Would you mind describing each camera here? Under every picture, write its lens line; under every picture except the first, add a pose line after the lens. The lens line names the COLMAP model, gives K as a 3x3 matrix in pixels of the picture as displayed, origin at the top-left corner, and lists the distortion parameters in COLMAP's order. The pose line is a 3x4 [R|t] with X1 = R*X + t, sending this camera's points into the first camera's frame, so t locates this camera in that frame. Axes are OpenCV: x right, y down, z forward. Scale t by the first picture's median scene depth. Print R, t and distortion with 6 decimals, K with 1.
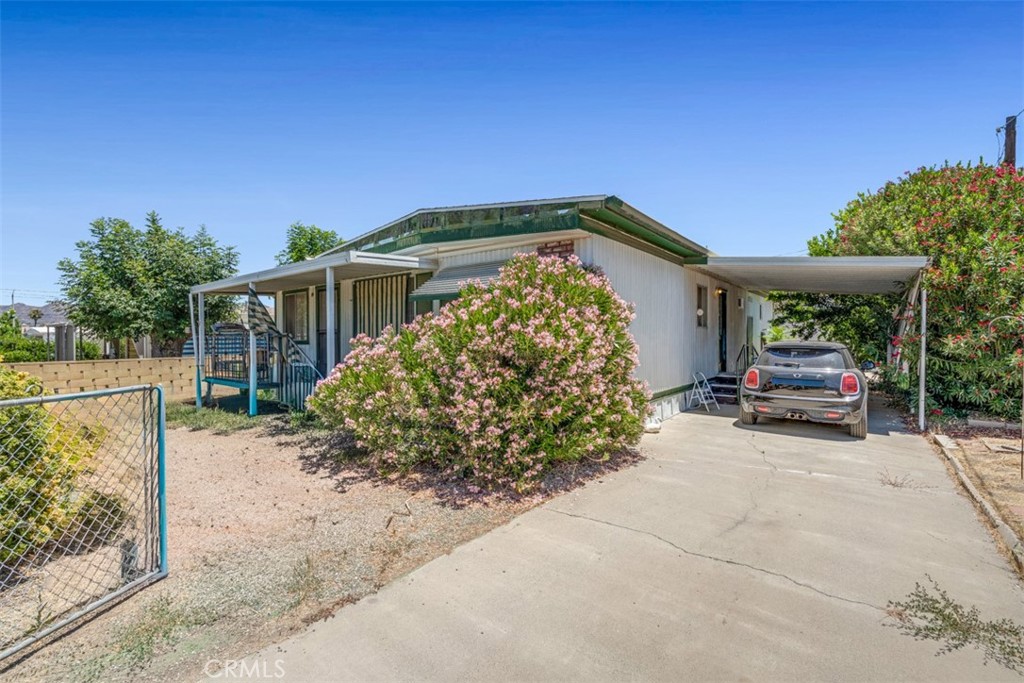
lens RADIAL K [[450.4, 0, 516.3], [0, 450.4, 339.8], [0, 0, 1]] dist [-0.002662, -0.001700]
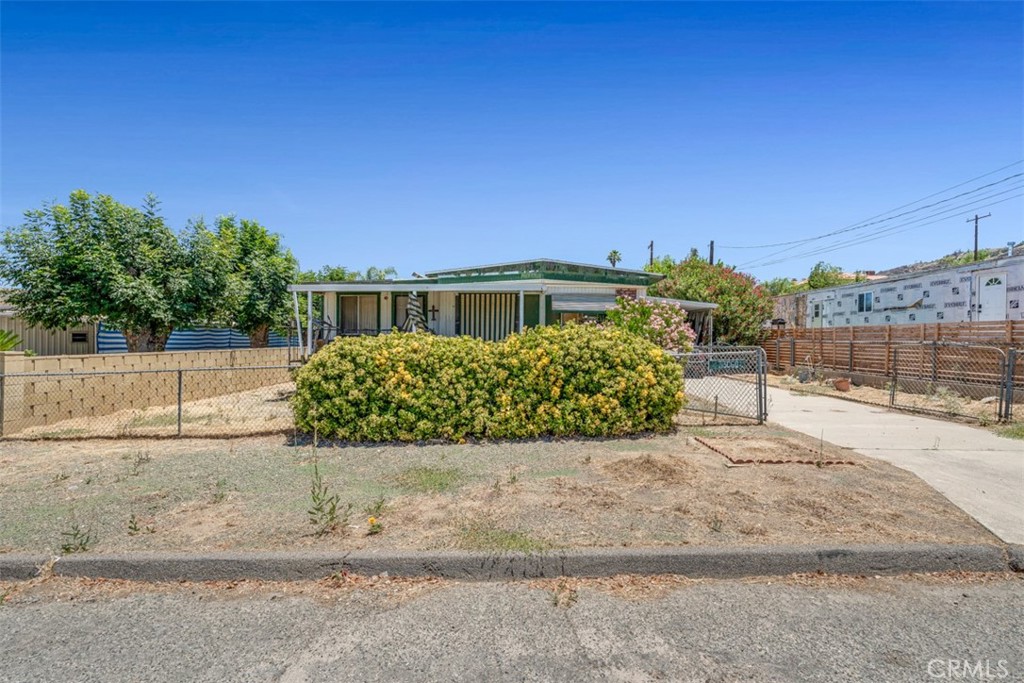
lens RADIAL K [[450.4, 0, 510.1], [0, 450.4, 343.6], [0, 0, 1]] dist [-0.002662, -0.001700]
pose [[0.812781, 0.002730, 0.582563, -1.289806], [-0.006173, 0.999973, 0.003926, 0.027802], [-0.582537, -0.006787, 0.812776, -0.318857]]
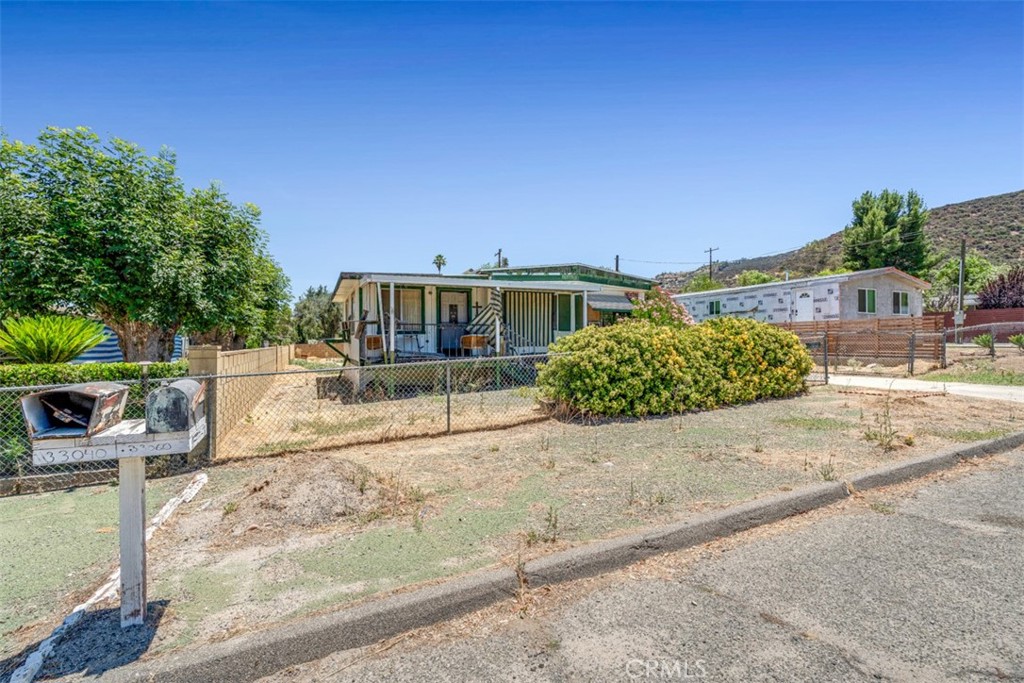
lens RADIAL K [[450.4, 0, 509.1], [0, 450.4, 340.0], [0, 0, 1]] dist [-0.002662, -0.001700]
pose [[0.475021, 0.002592, 0.879971, -2.039309], [0.010924, 0.999901, -0.008843, 0.058044], [-0.879907, 0.013813, 0.474946, 0.331523]]
